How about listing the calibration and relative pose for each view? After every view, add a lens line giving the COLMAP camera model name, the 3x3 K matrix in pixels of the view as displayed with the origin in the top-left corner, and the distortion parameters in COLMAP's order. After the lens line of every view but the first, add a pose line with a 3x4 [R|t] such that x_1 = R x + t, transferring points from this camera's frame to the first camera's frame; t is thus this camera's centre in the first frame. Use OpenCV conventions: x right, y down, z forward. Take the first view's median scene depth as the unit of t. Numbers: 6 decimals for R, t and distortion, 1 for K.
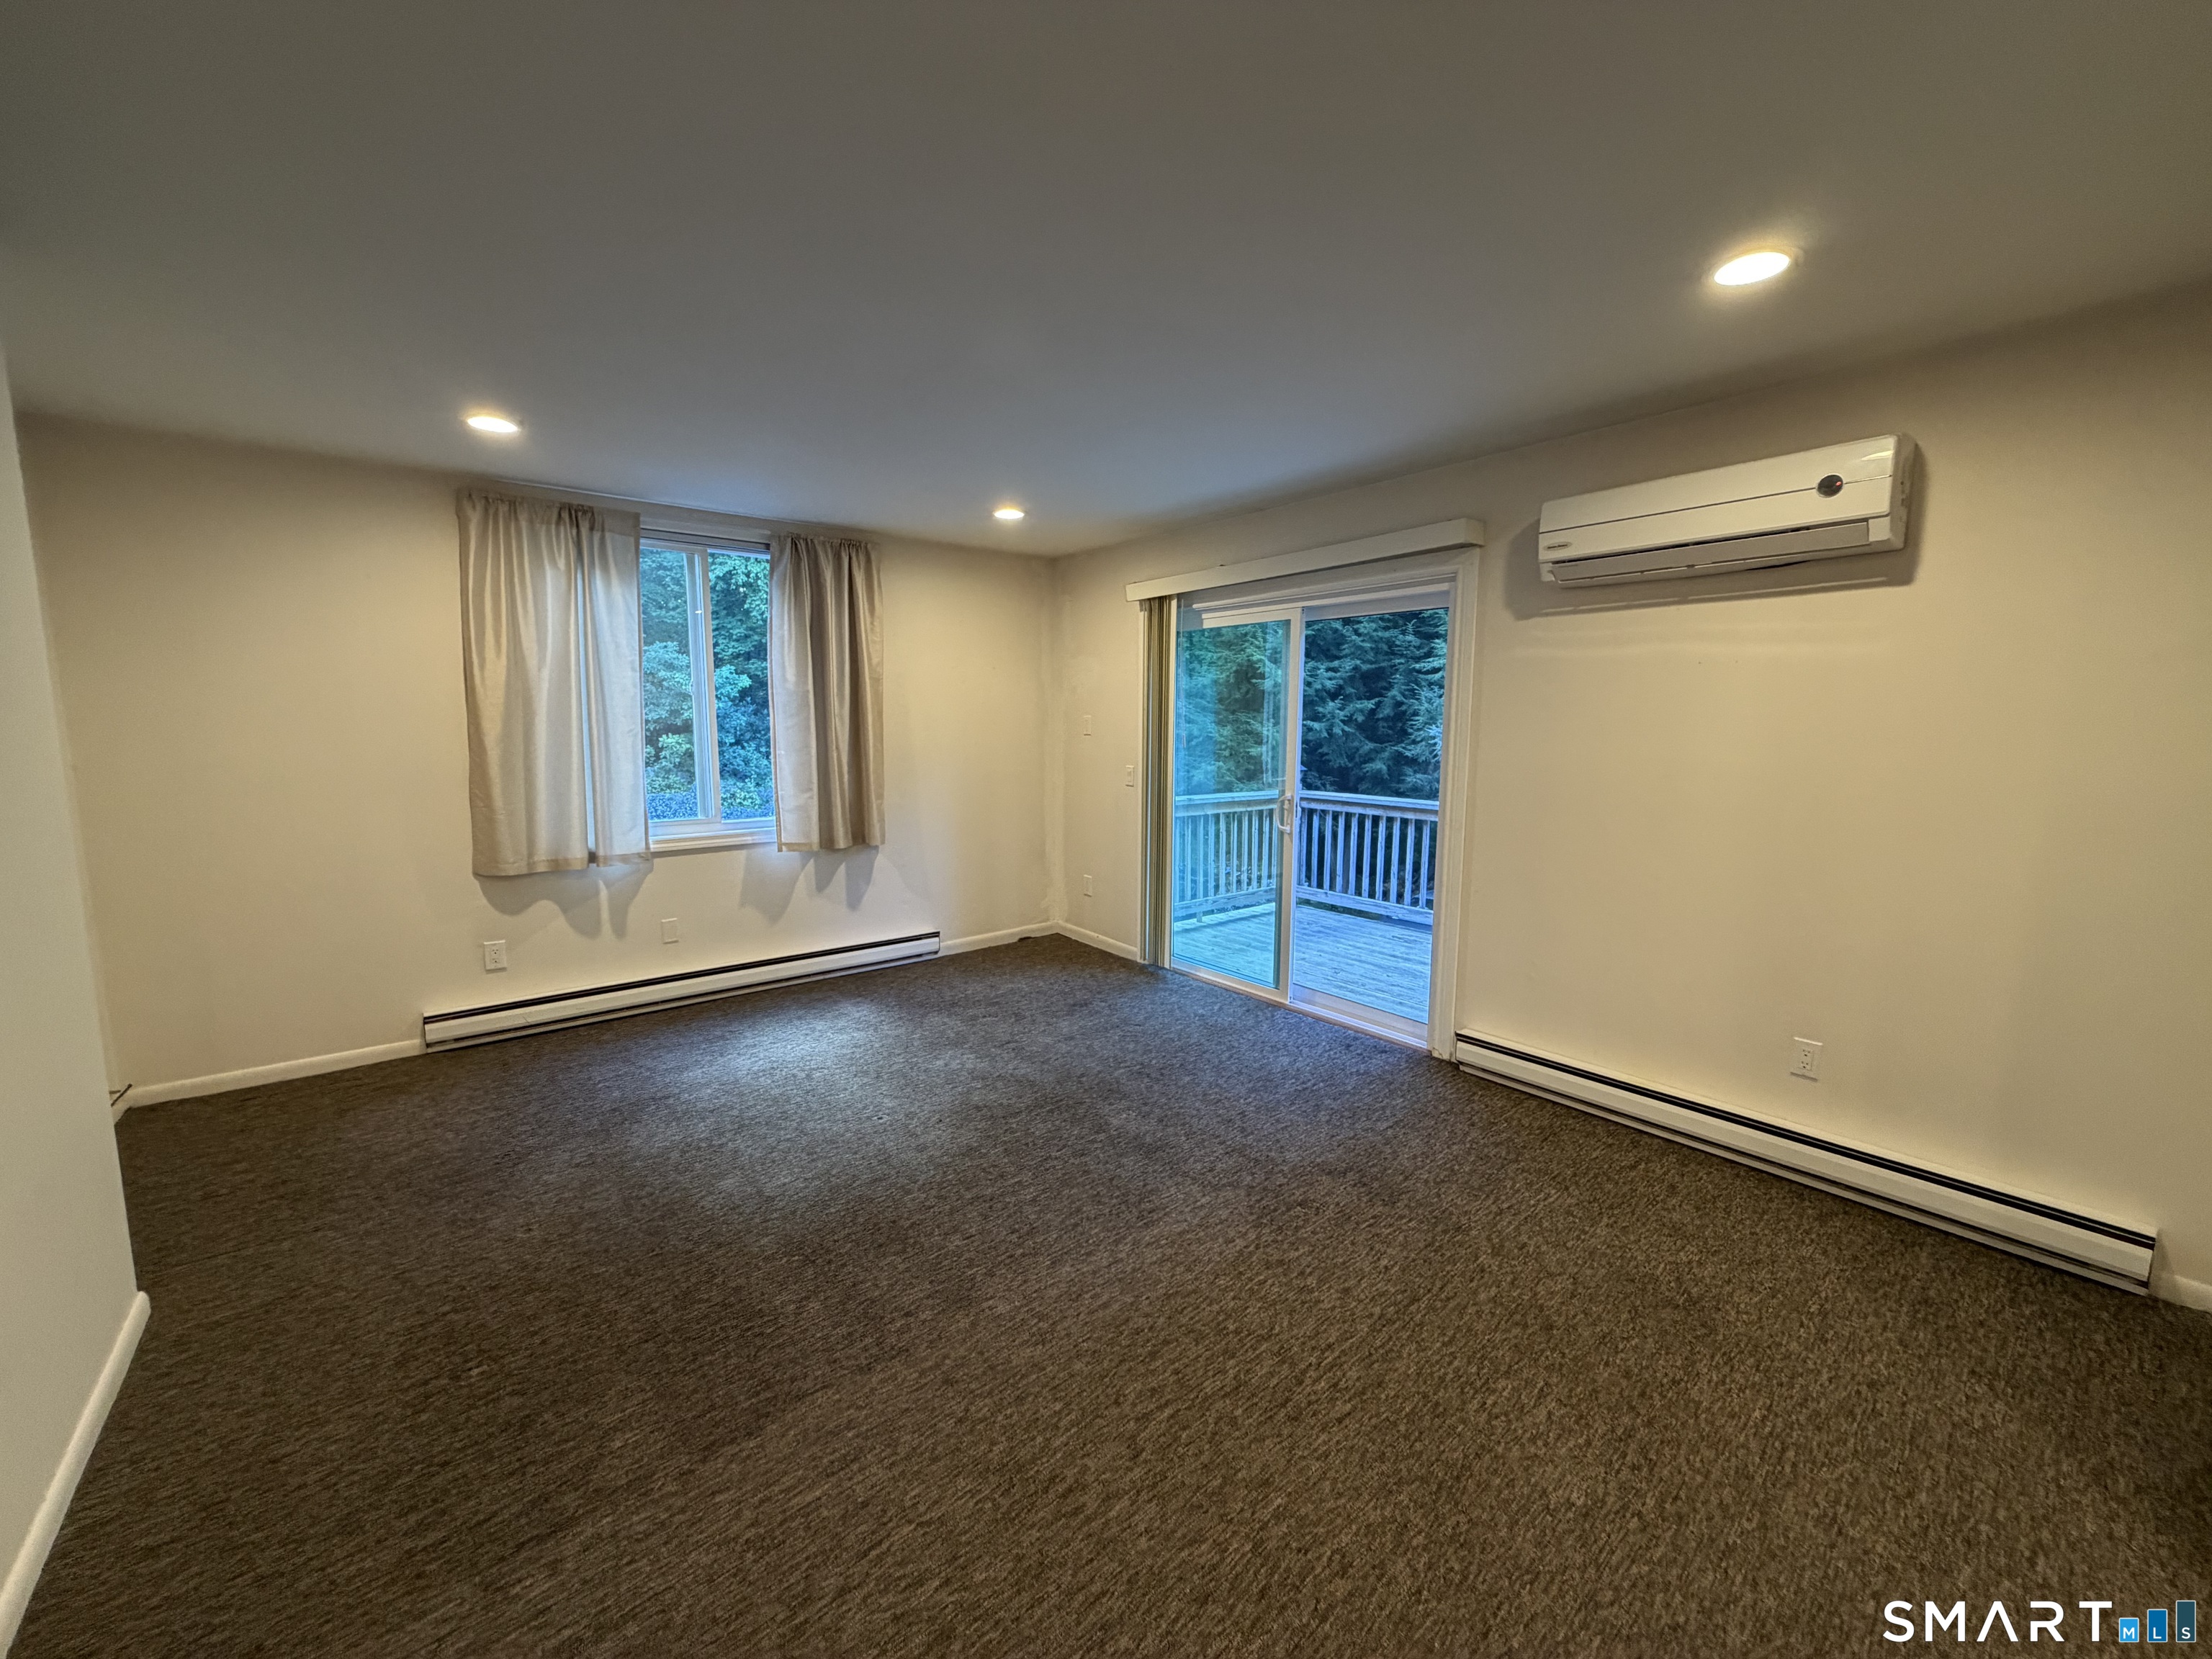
lens RADIAL K [[884.9, 0, 1111.9], [0, 884.9, 830.7], [0, 0, 1]] dist [-0.001091, -0.000567]
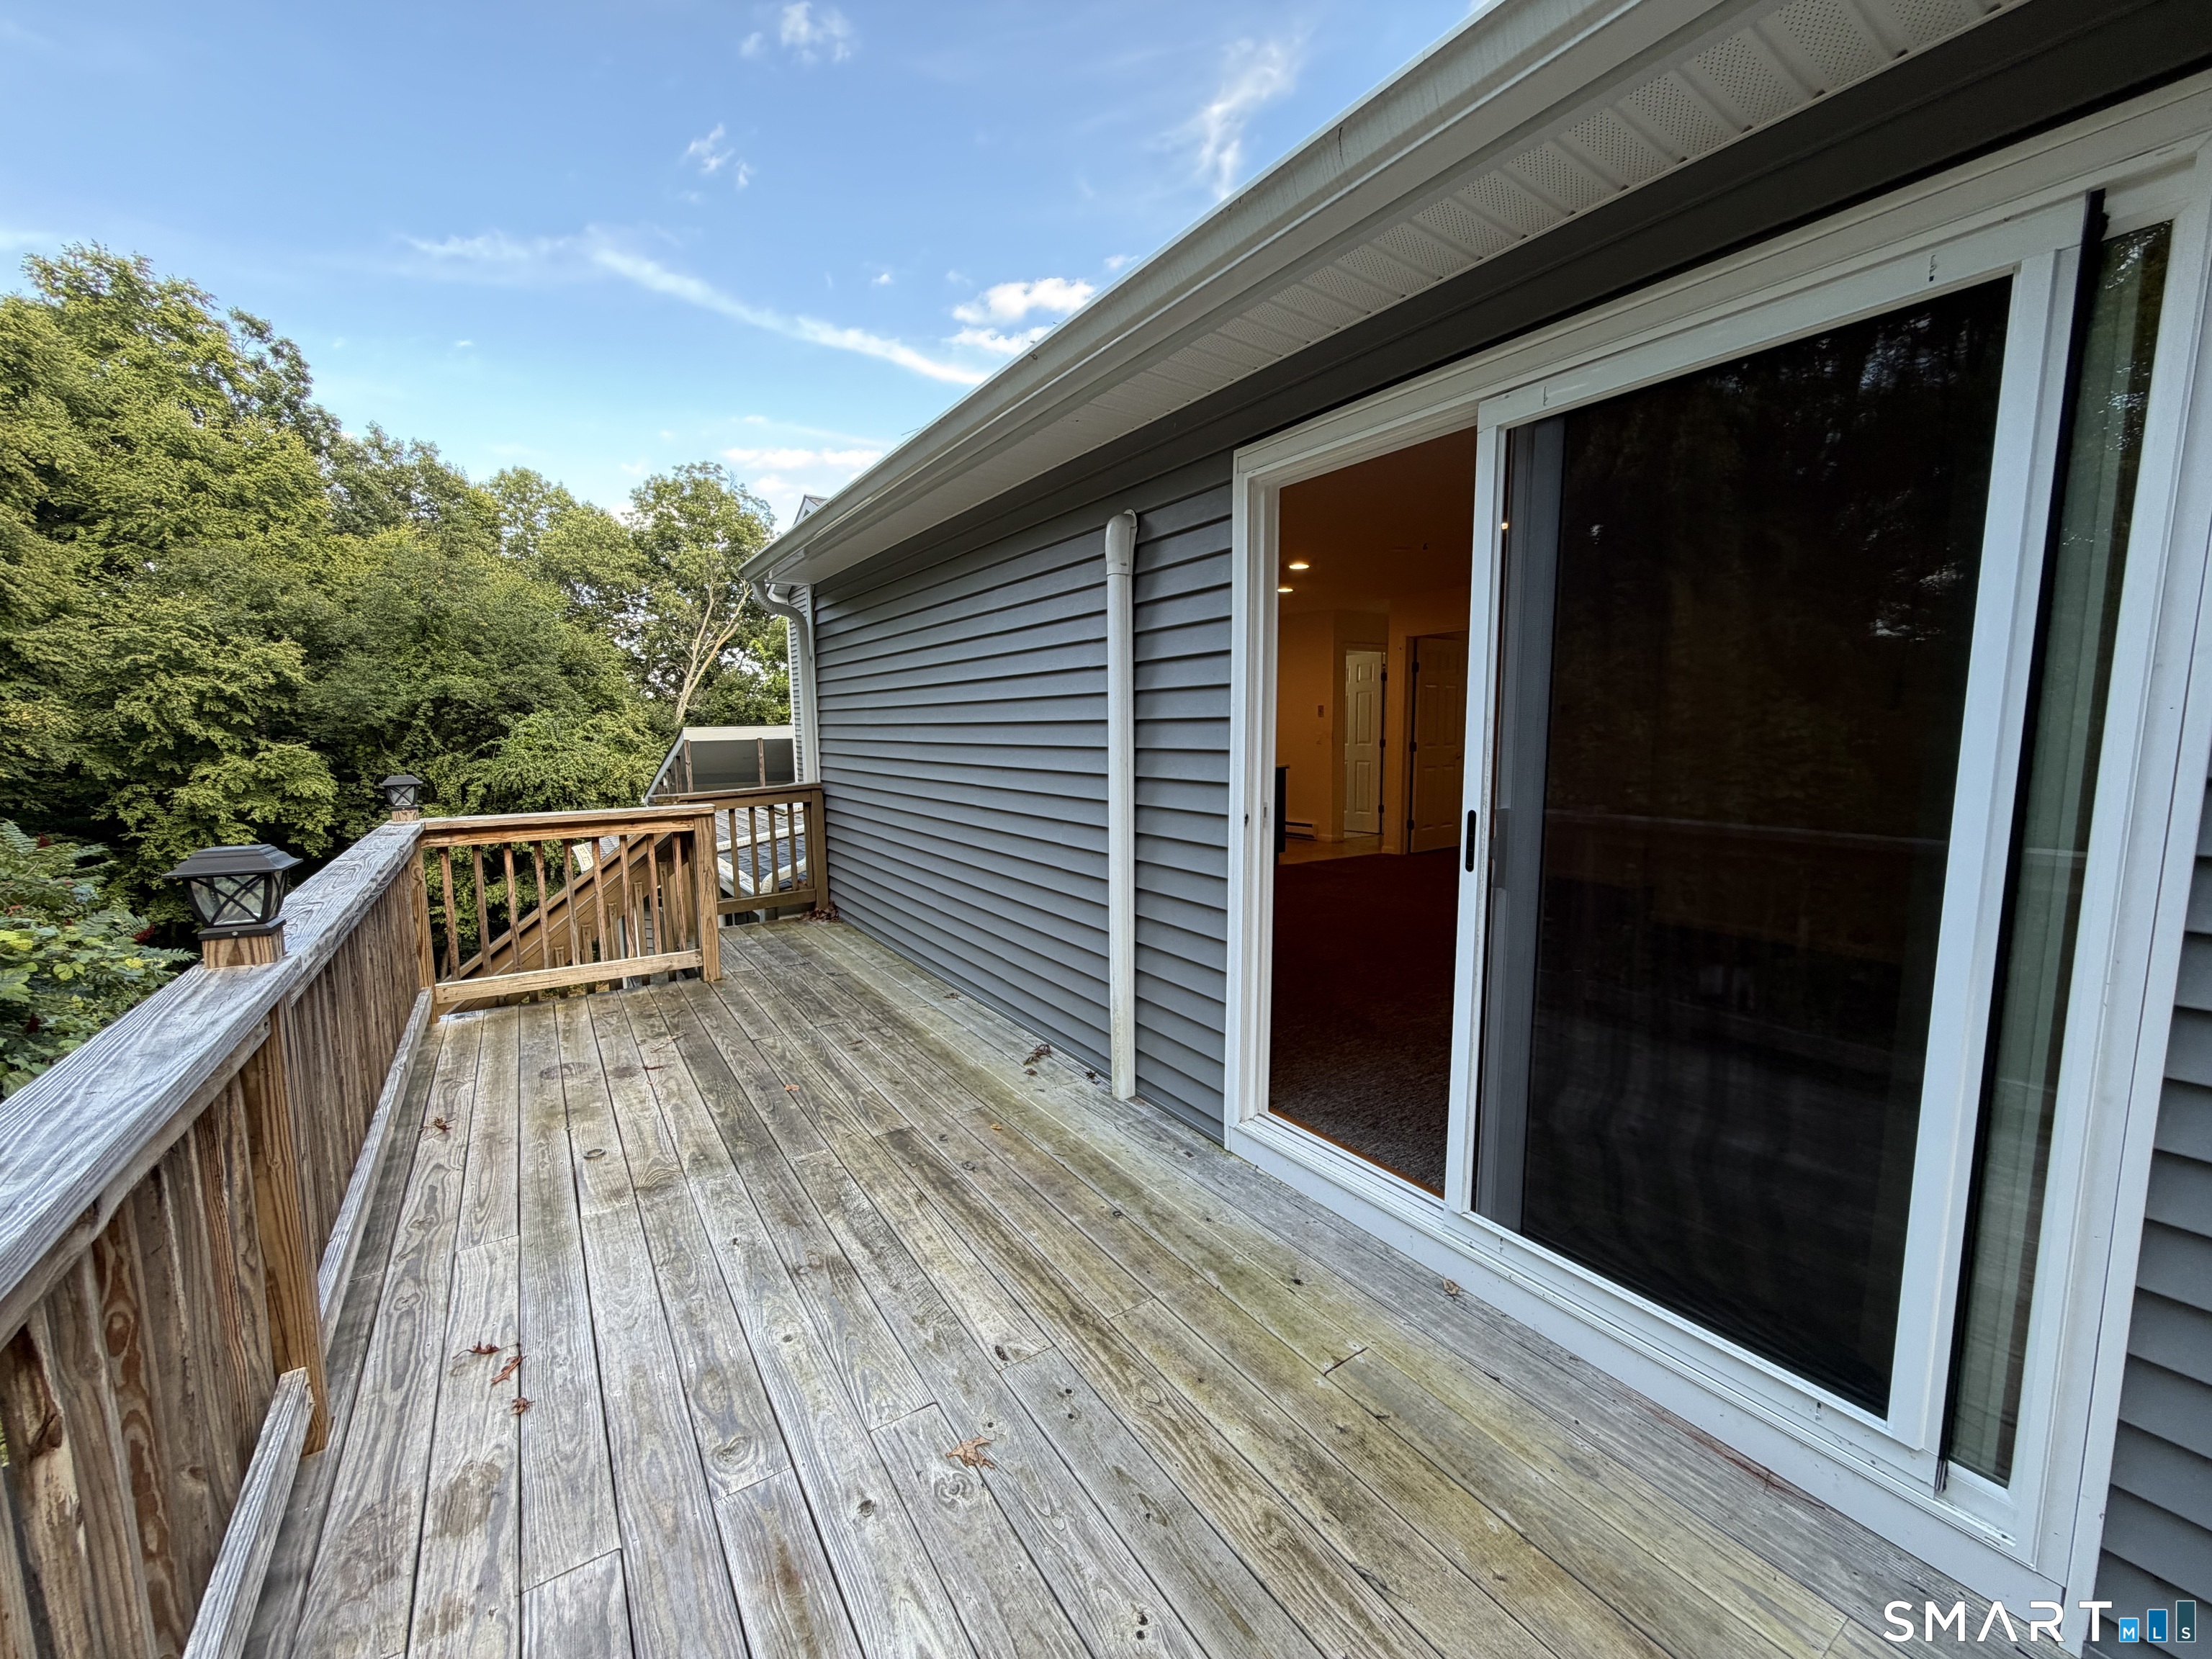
lens RADIAL K [[884.9, 0, 1111.3], [0, 884.9, 842.9], [0, 0, 1]] dist [-0.001091, -0.000567]
pose [[-0.995710, -0.007546, 0.092218, 0.108182], [0.016317, 0.966729, 0.255283, -0.042738], [-0.091076, 0.255693, -0.962459, 0.429374]]
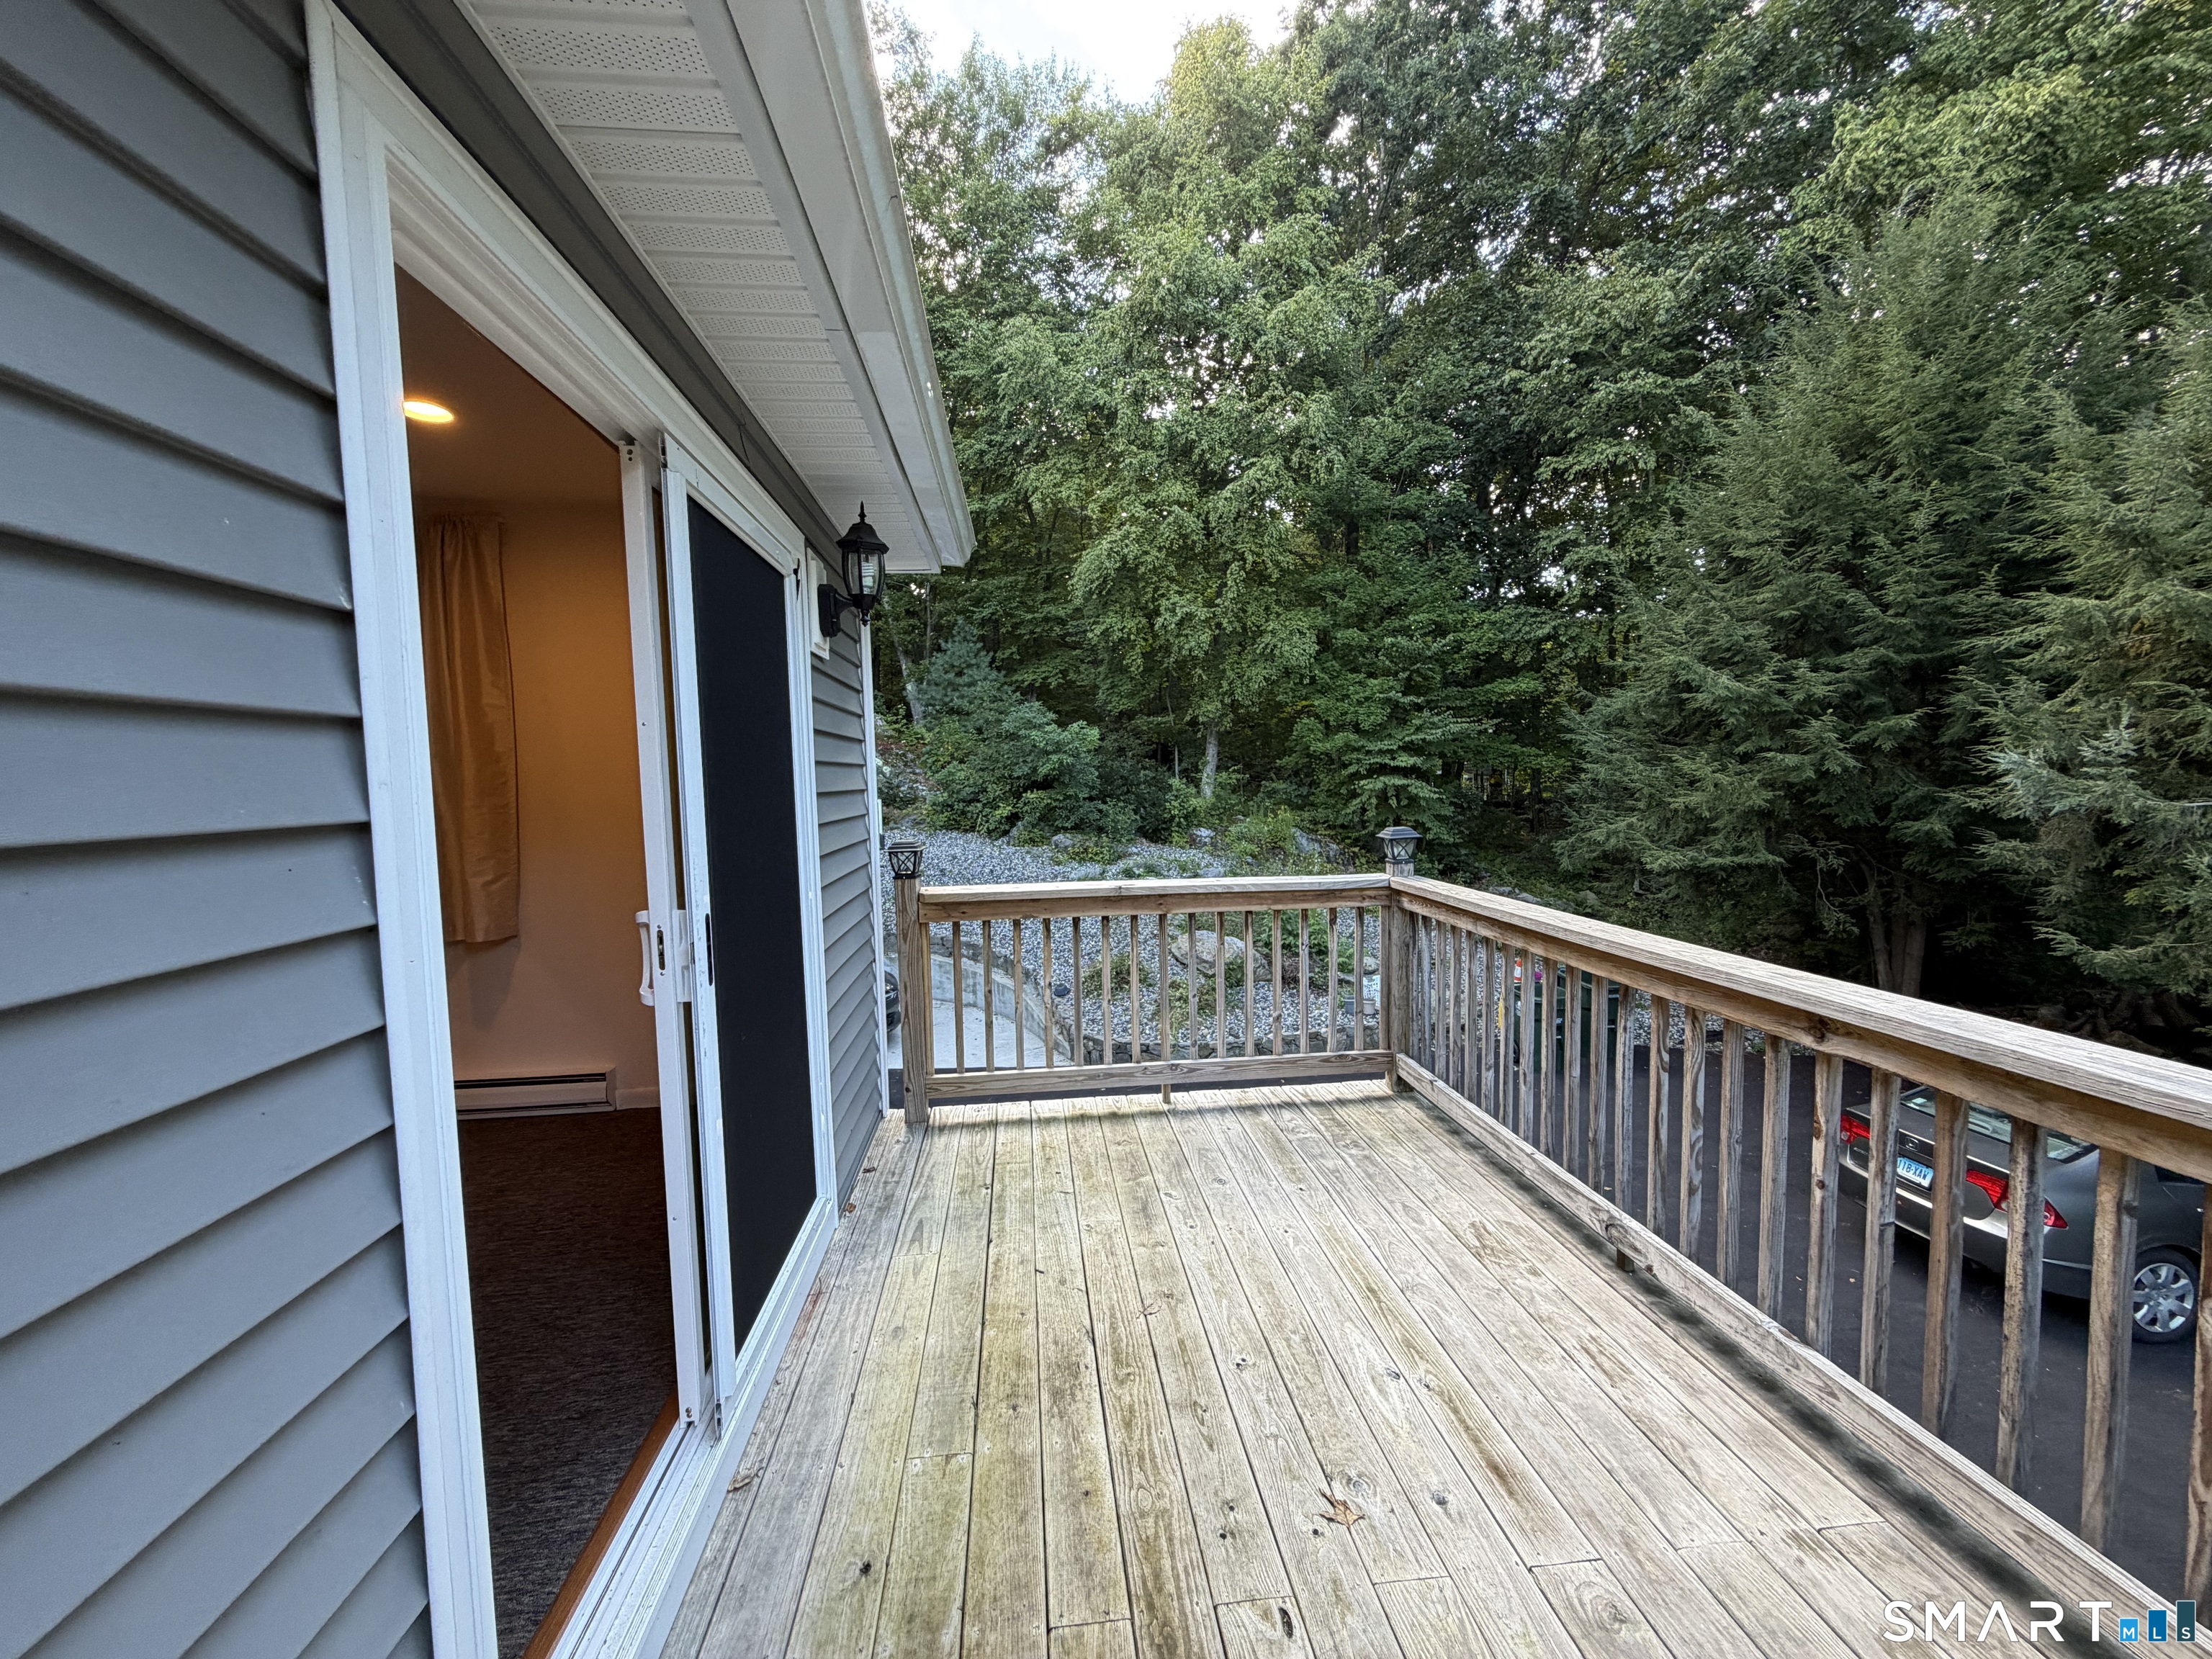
lens RADIAL K [[884.9, 0, 1103.4], [0, 884.9, 832.0], [0, 0, 1]] dist [-0.001091, -0.000567]
pose [[0.833374, 0.010612, -0.552608, 0.172825], [-0.042910, 0.998040, -0.045547, -0.019549], [0.551041, 0.061670, 0.832196, 0.224214]]
